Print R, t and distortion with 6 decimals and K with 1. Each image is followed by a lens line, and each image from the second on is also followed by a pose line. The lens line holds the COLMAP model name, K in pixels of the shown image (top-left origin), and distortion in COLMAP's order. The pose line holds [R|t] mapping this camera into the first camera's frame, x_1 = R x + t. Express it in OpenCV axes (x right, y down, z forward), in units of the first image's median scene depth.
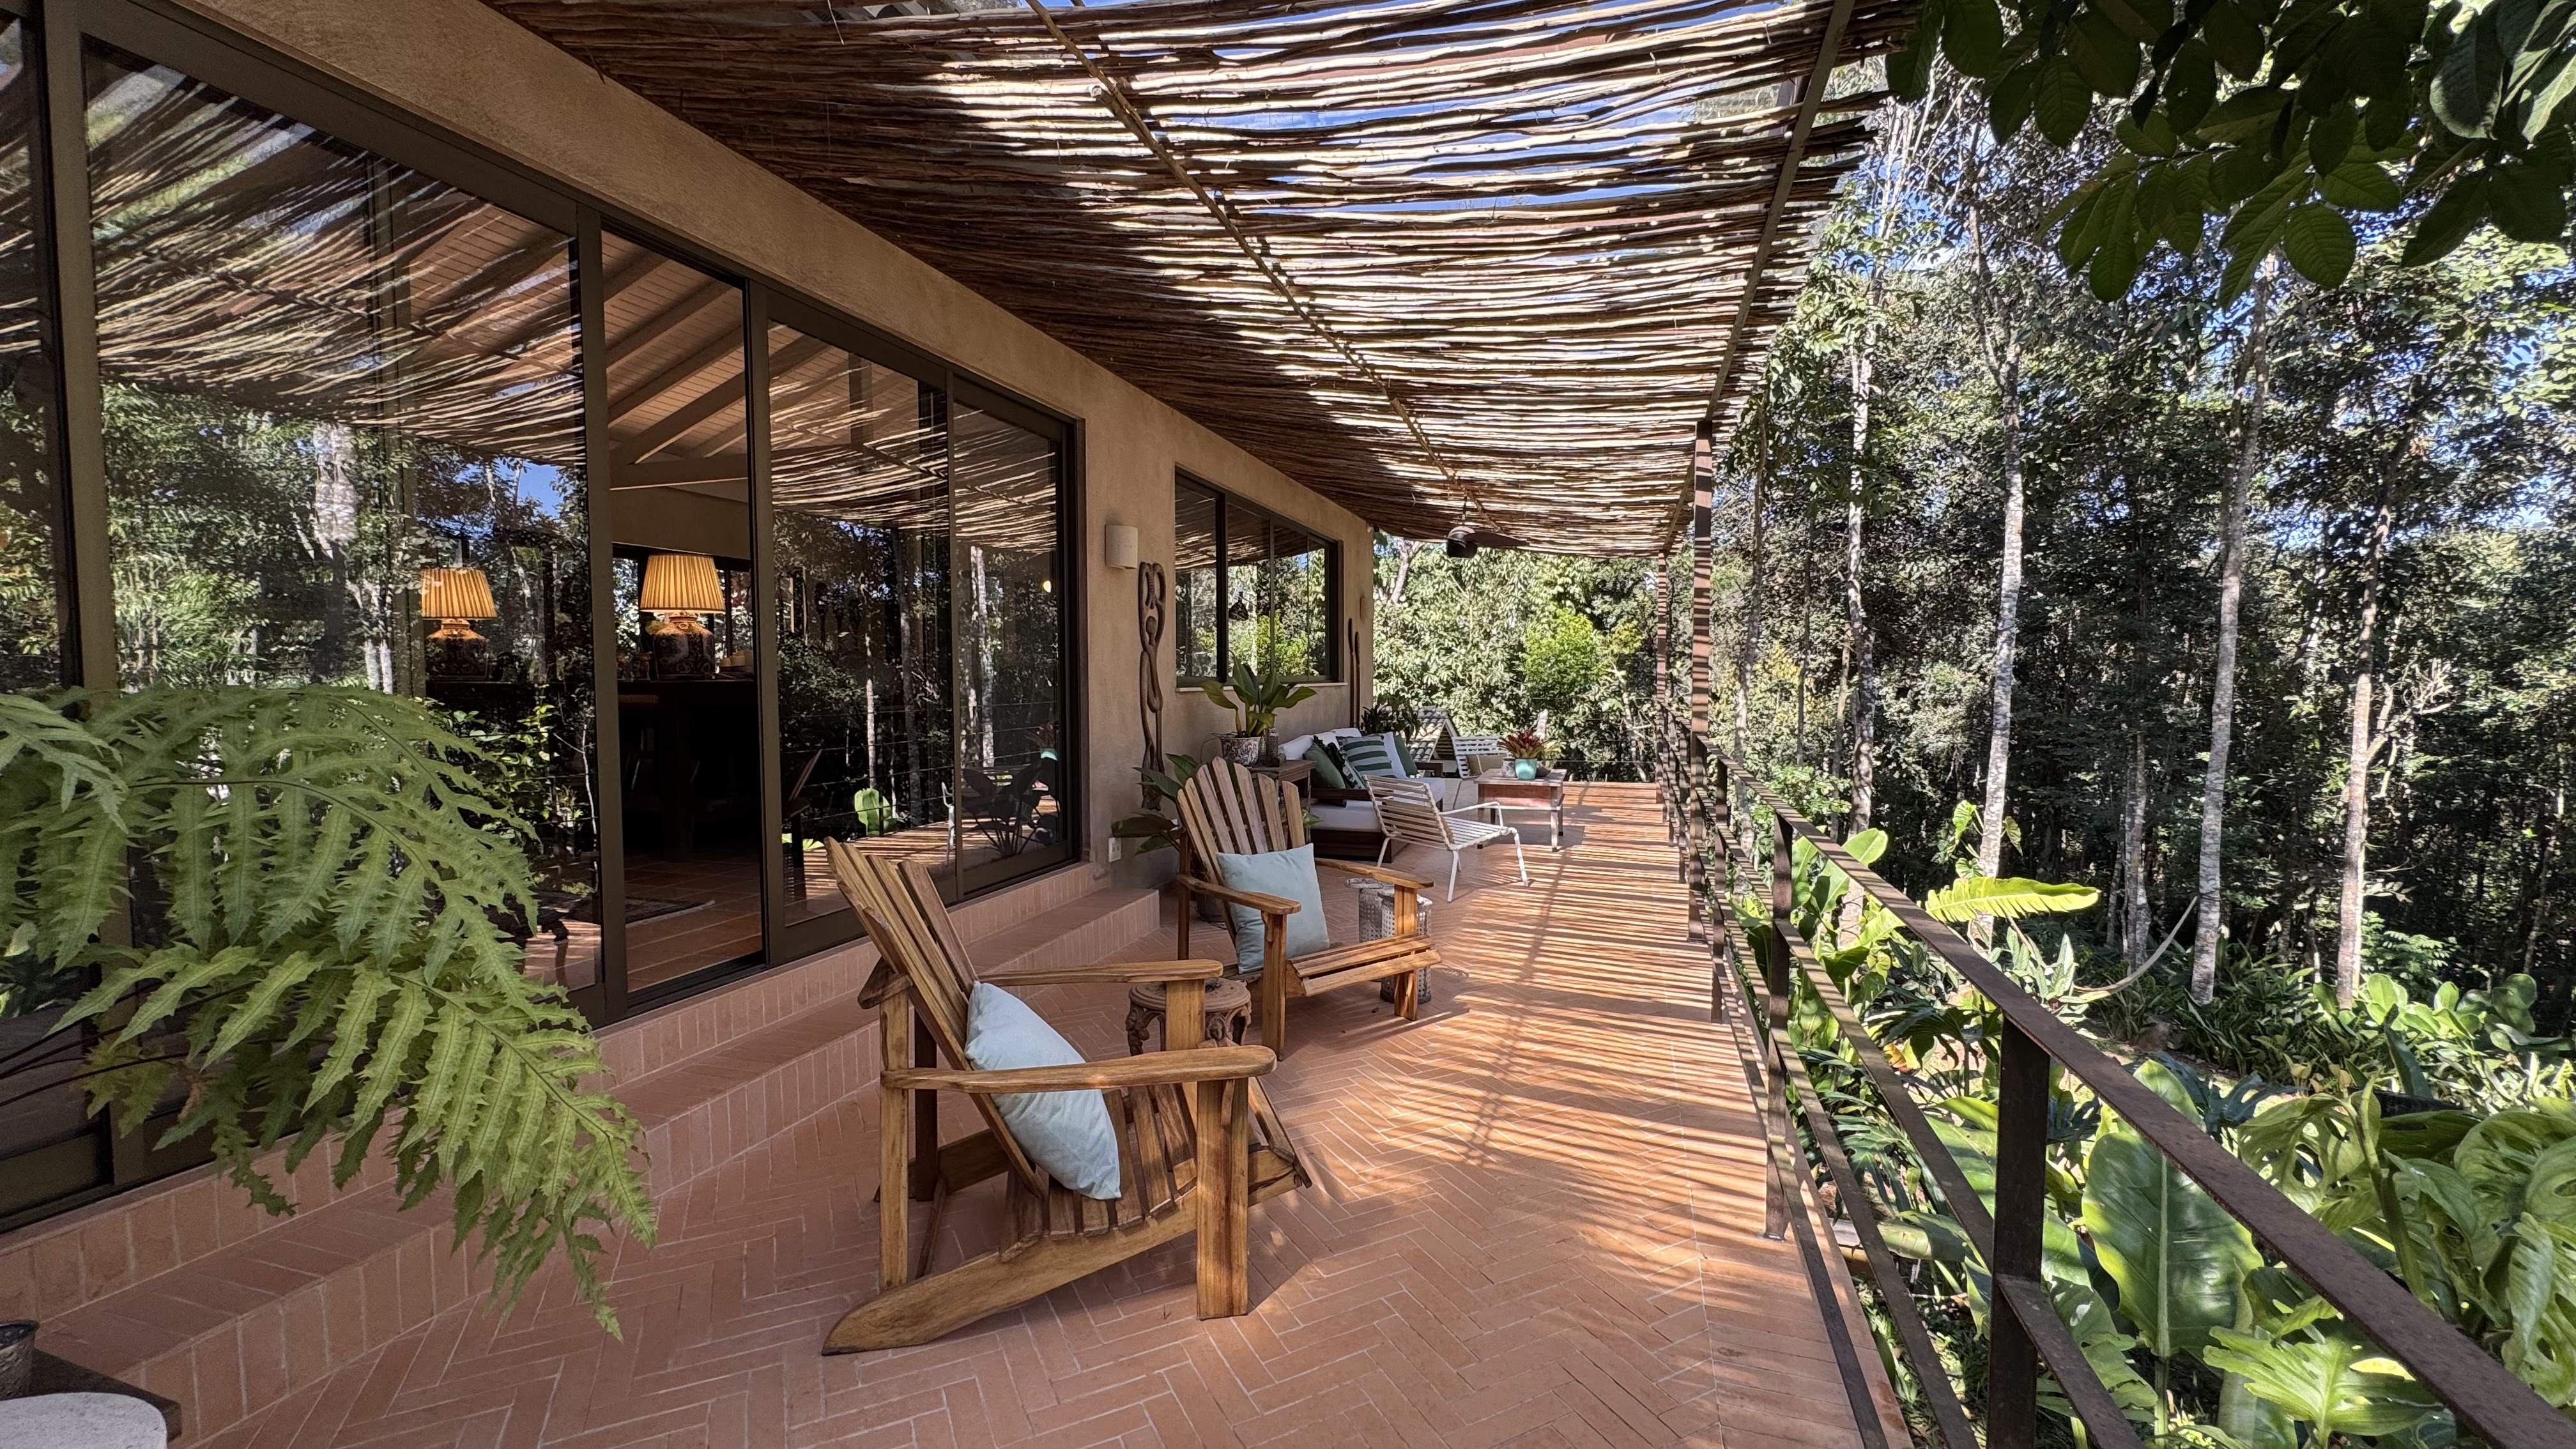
lens RADIAL K [[1023.5, 0, 1287.0], [0, 1023.5, 716.8], [0, 0, 1]] dist [-0.003566, 0.000114]
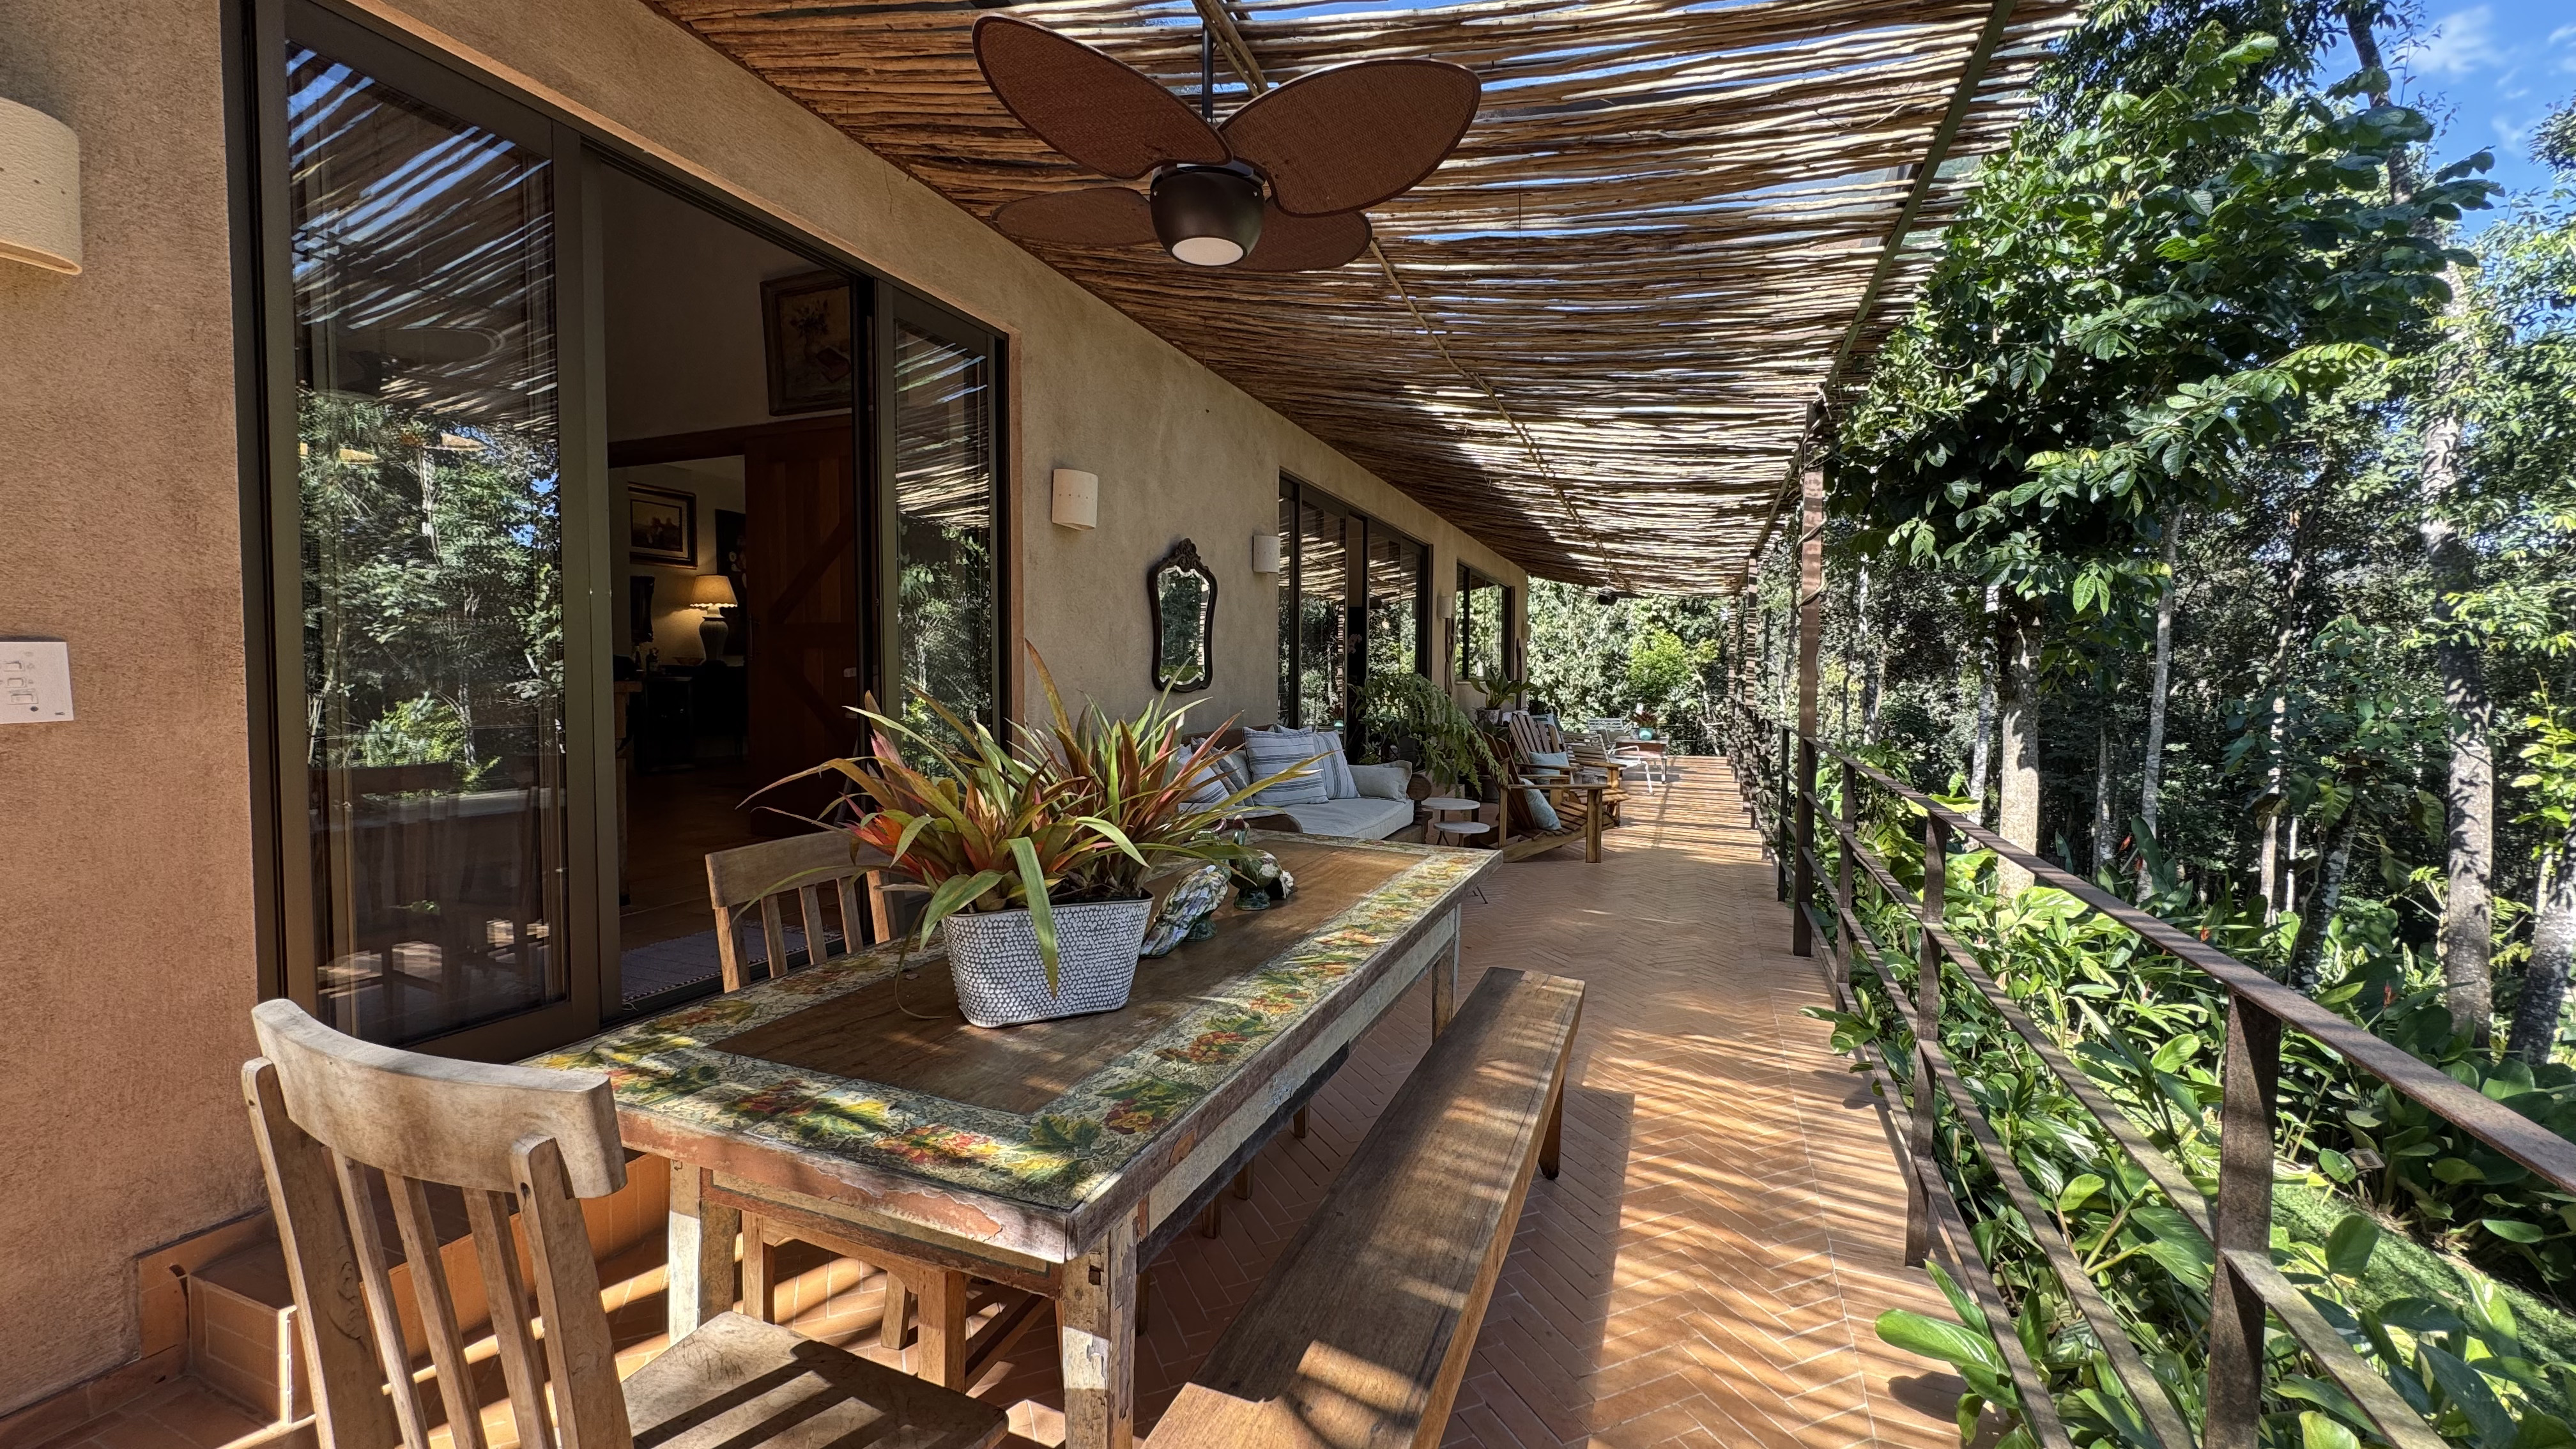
lens RADIAL K [[1023.5, 0, 1288.5], [0, 1023.5, 726.9], [0, 0, 1]] dist [-0.003566, 0.000114]
pose [[0.998205, 0.013579, -0.058337, -0.112856], [-0.013193, 0.999889, 0.006994, 0.017404], [0.058425, -0.006212, 0.998272, -0.310604]]
